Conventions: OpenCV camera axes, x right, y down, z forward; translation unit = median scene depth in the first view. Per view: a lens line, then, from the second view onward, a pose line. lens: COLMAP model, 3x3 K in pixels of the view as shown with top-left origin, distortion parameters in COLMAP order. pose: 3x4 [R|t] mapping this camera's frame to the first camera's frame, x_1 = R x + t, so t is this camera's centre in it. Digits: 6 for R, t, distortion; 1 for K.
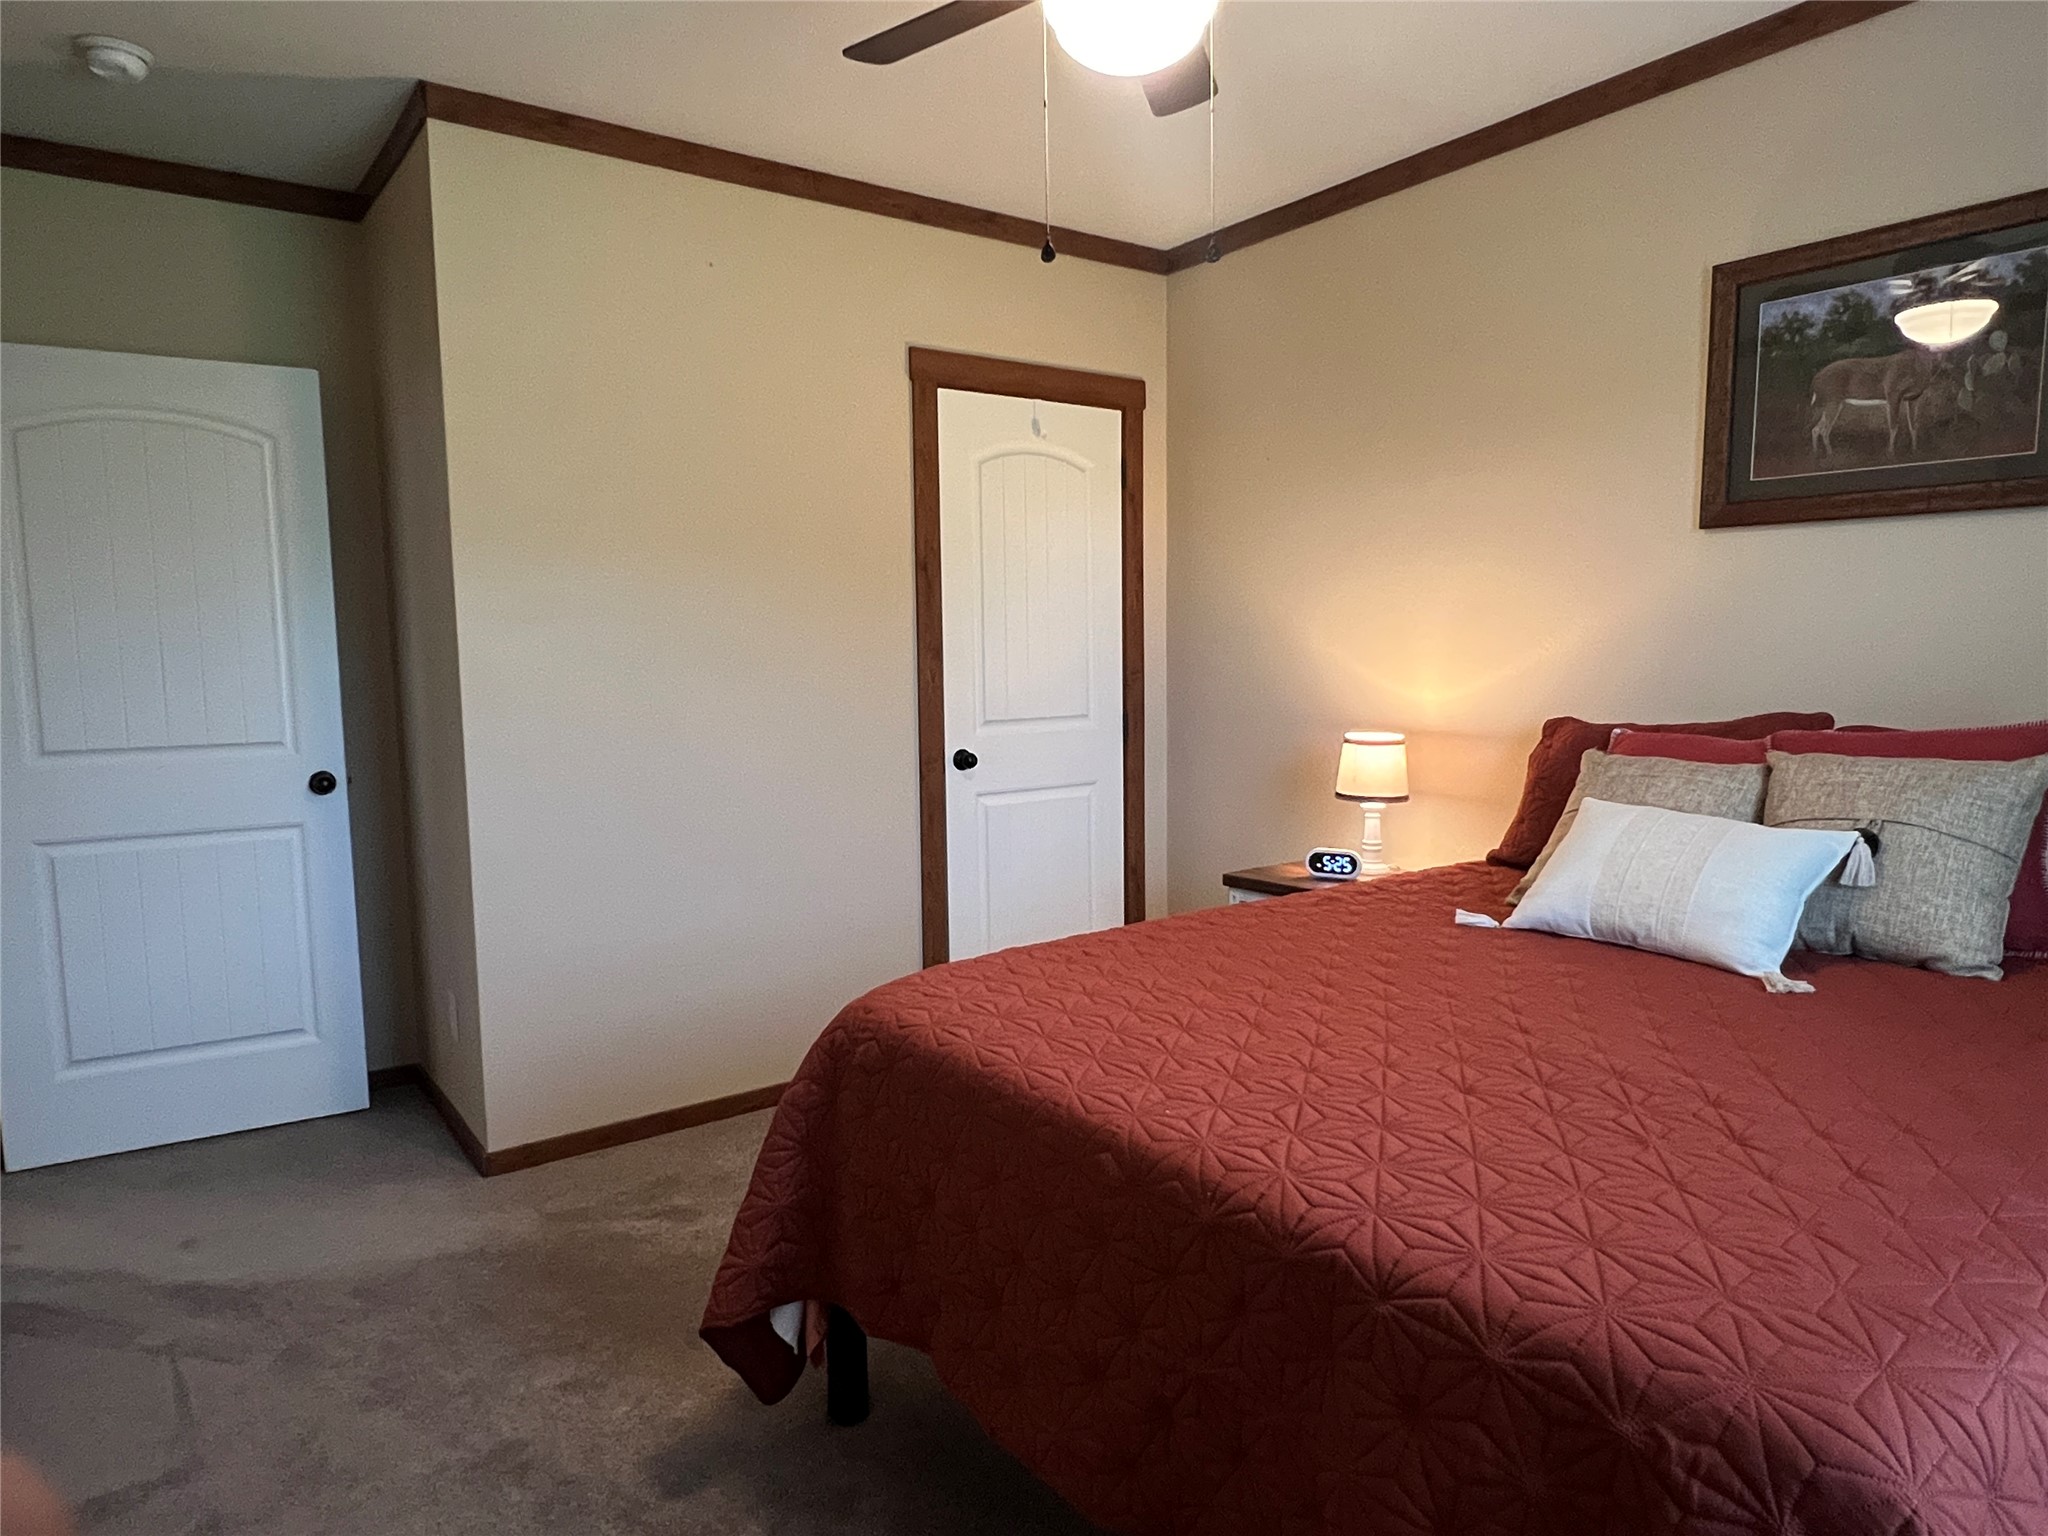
lens RADIAL K [[1225.1, 0, 1028.4], [0, 1225.1, 770.6], [0, 0, 1]] dist [-0.001013, 0.001562]
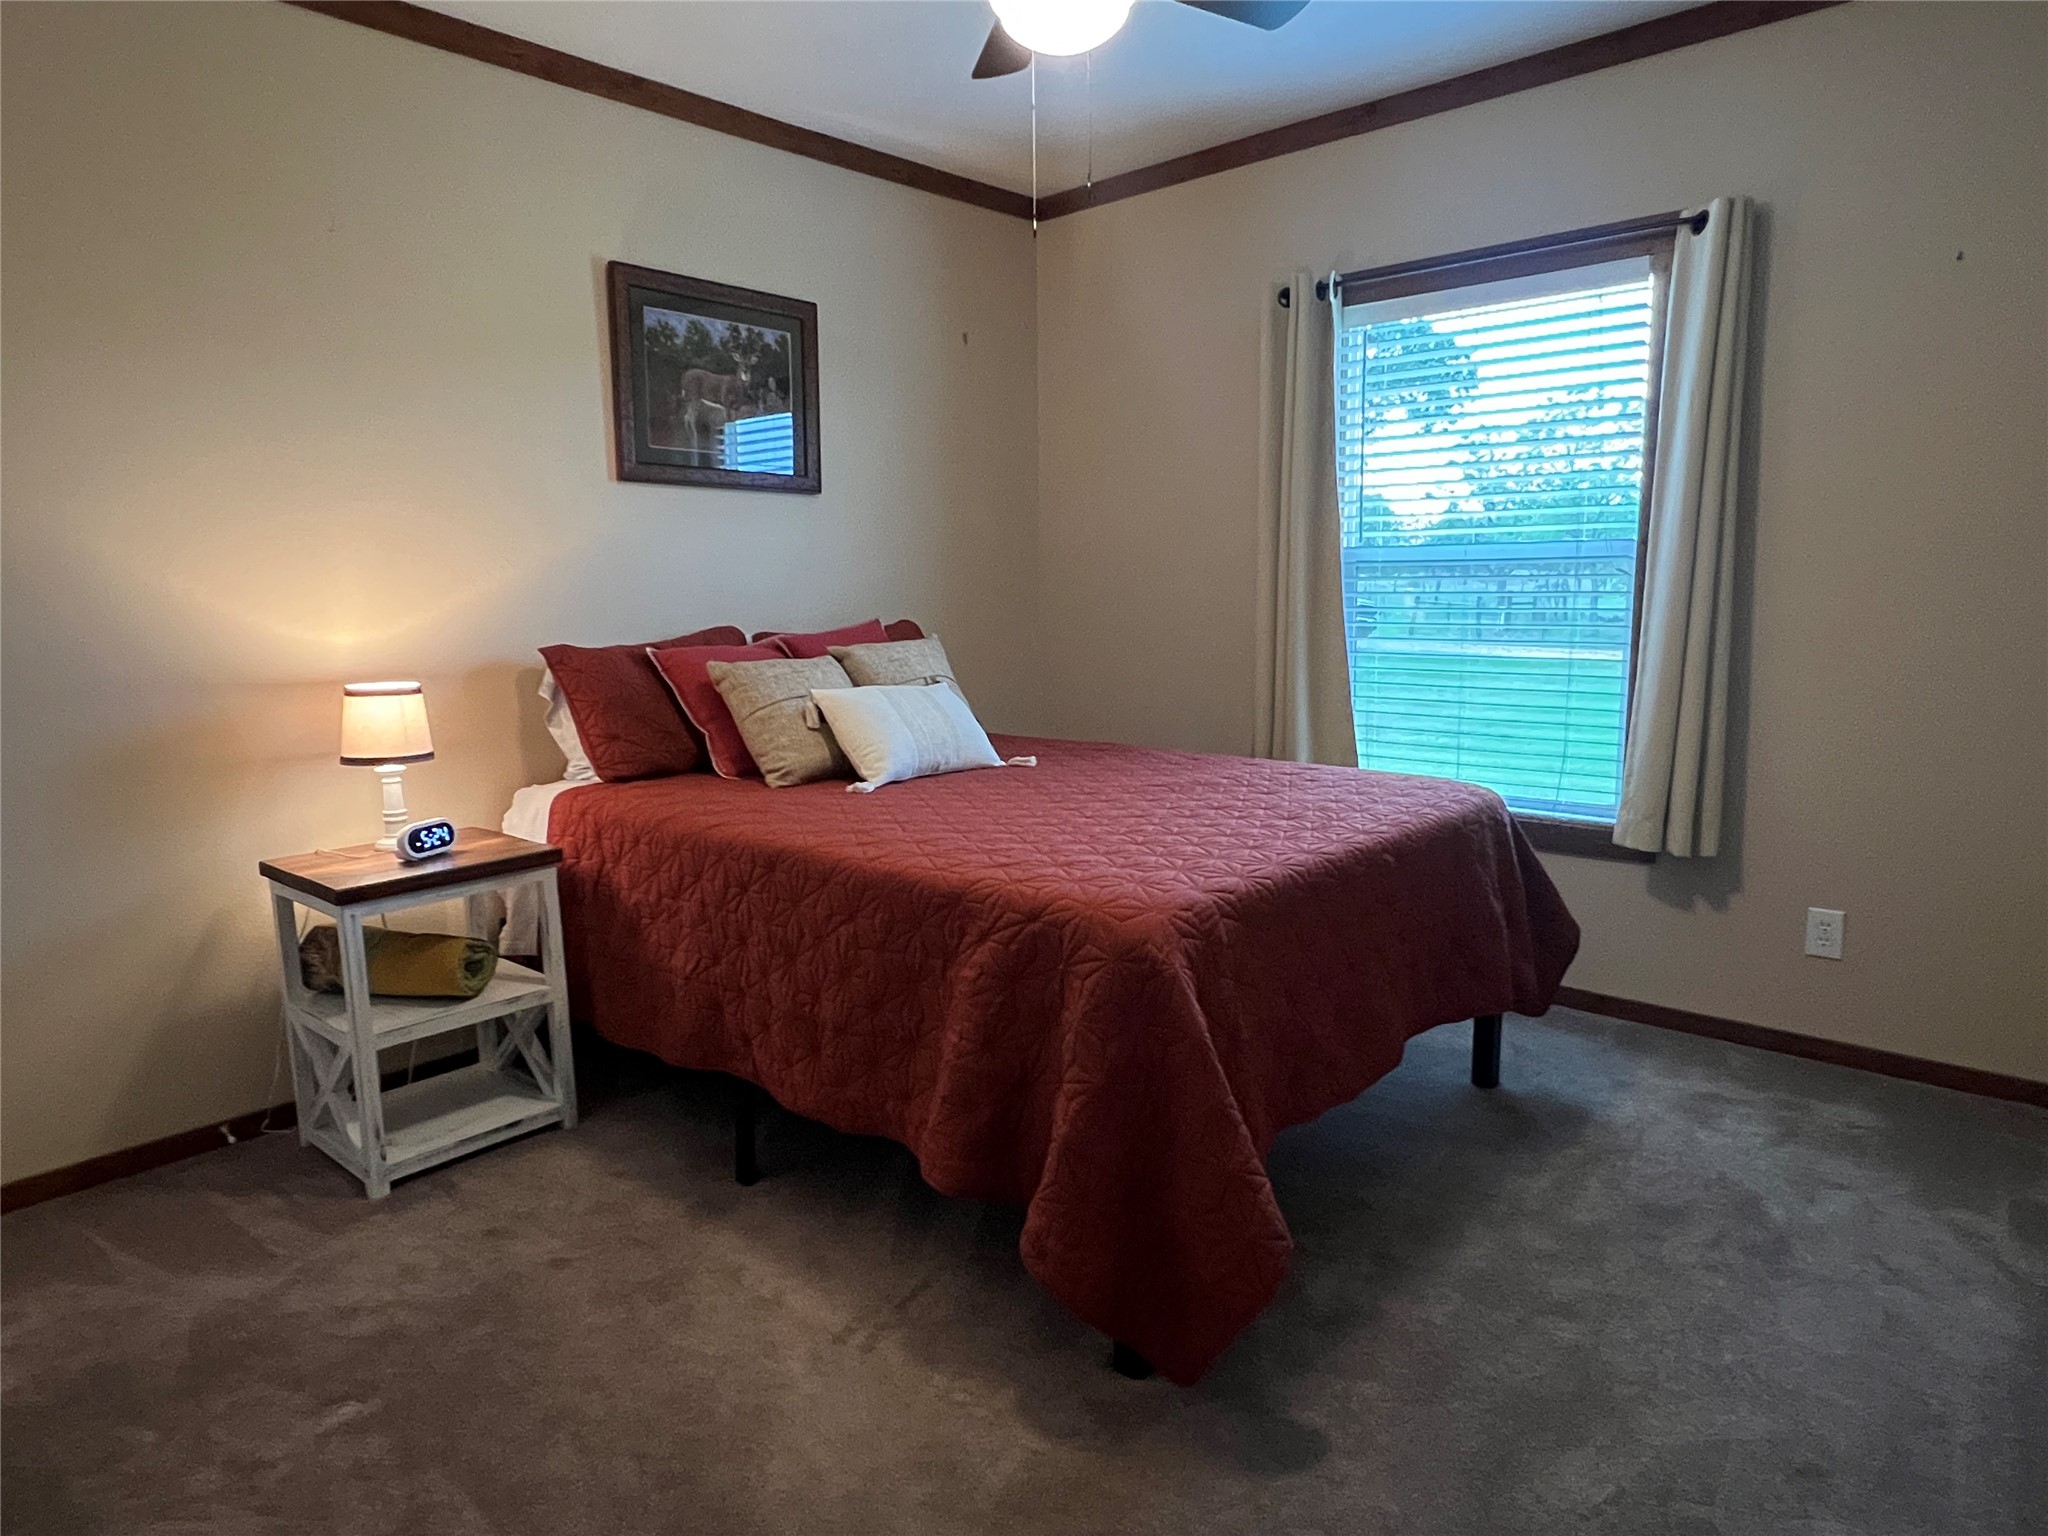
lens RADIAL K [[1225.1, 0, 1022.6], [0, 1225.1, 776.5], [0, 0, 1]] dist [-0.001013, 0.001562]
pose [[-0.207247, -0.123582, 0.970452, -0.623344], [0.114909, 0.982047, 0.149598, -0.041413], [-0.971517, 0.142517, -0.189326, 0.764434]]
